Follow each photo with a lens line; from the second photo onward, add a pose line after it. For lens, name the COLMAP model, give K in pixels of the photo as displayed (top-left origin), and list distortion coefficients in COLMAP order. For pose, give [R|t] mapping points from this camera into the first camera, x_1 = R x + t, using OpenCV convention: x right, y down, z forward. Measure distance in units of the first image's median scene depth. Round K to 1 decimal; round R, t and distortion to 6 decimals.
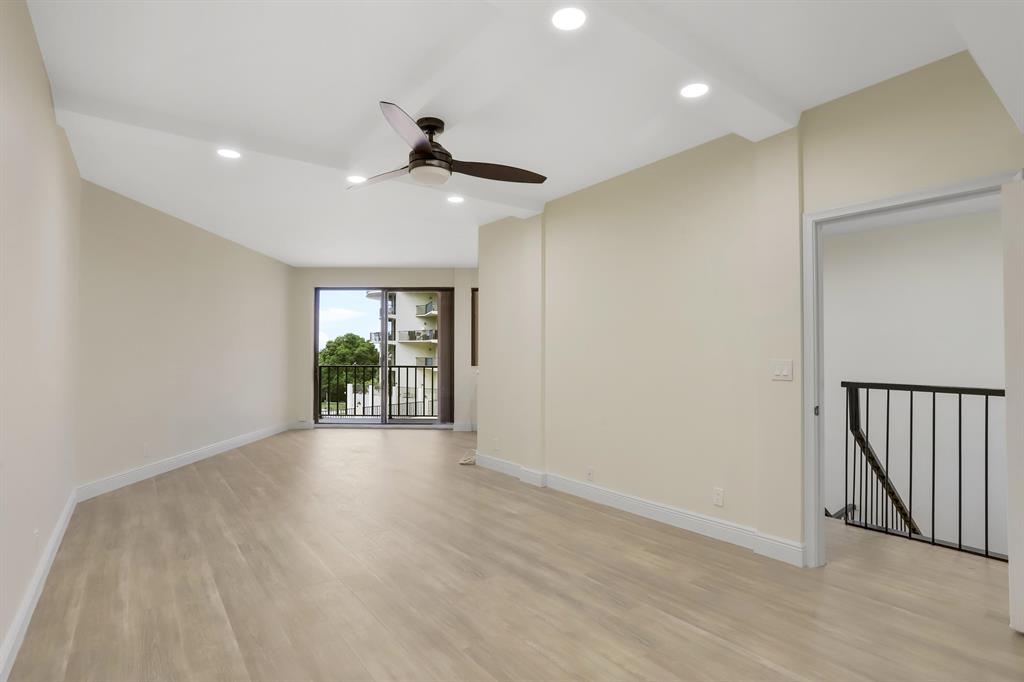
lens RADIAL K [[510.7, 0, 512.0], [0, 510.7, 341.0], [0, 0, 1]] dist [-0.075463, 0.050001]
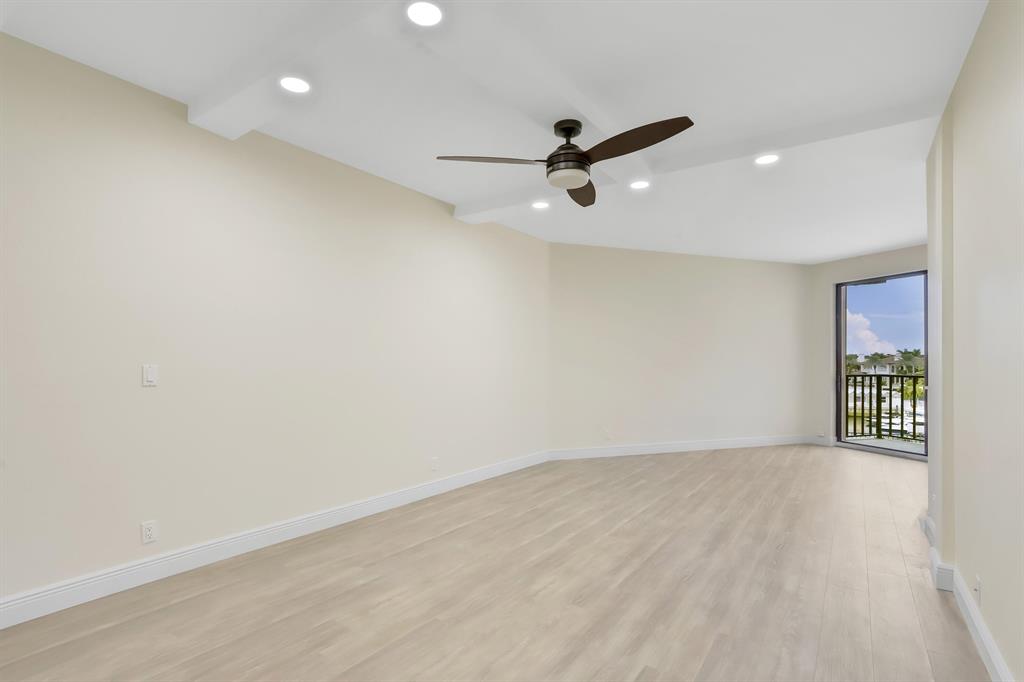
lens RADIAL K [[512.8, 0, 510.6], [0, 512.8, 355.1], [0, 0, 1]] dist [-0.065203, 0.052226]
pose [[0.299618, -0.010411, -0.954003, 0.620075], [0.023310, 0.999722, -0.003589, 0.014421], [0.953775, -0.021162, 0.299777, 0.485615]]
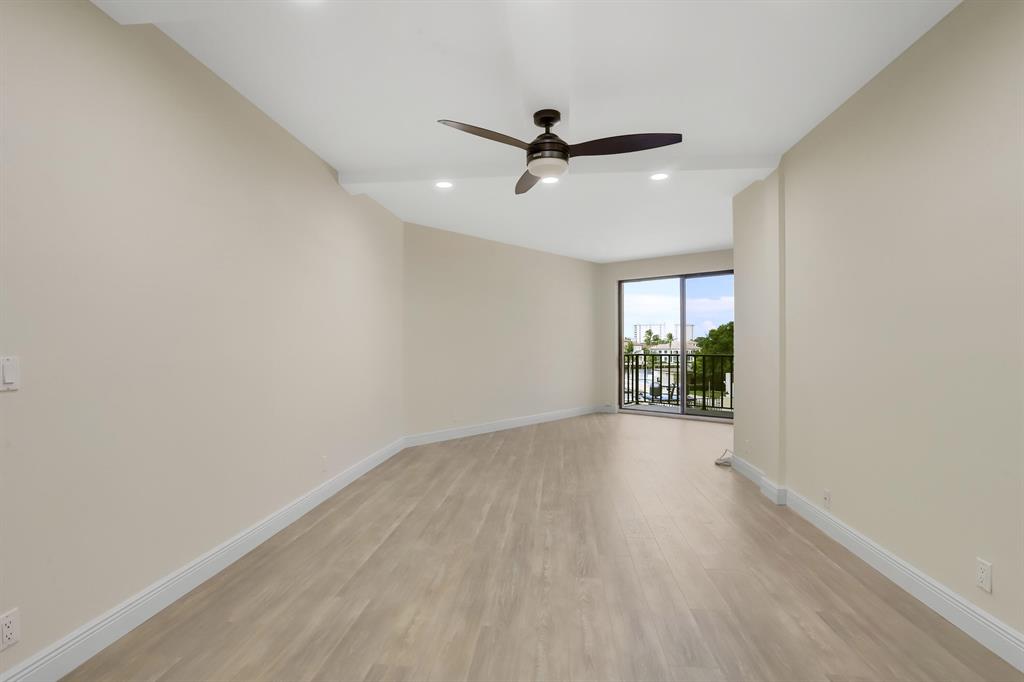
lens RADIAL K [[501.8, 0, 512.0], [0, 501.8, 341.0], [0, 0, 1]] dist [-0.041605, 0.019419]
pose [[0.731276, -0.009419, -0.682017, 0.386314], [0.024589, 0.999619, 0.012560, 0.004866], [0.681638, -0.025954, 0.731229, 0.173848]]
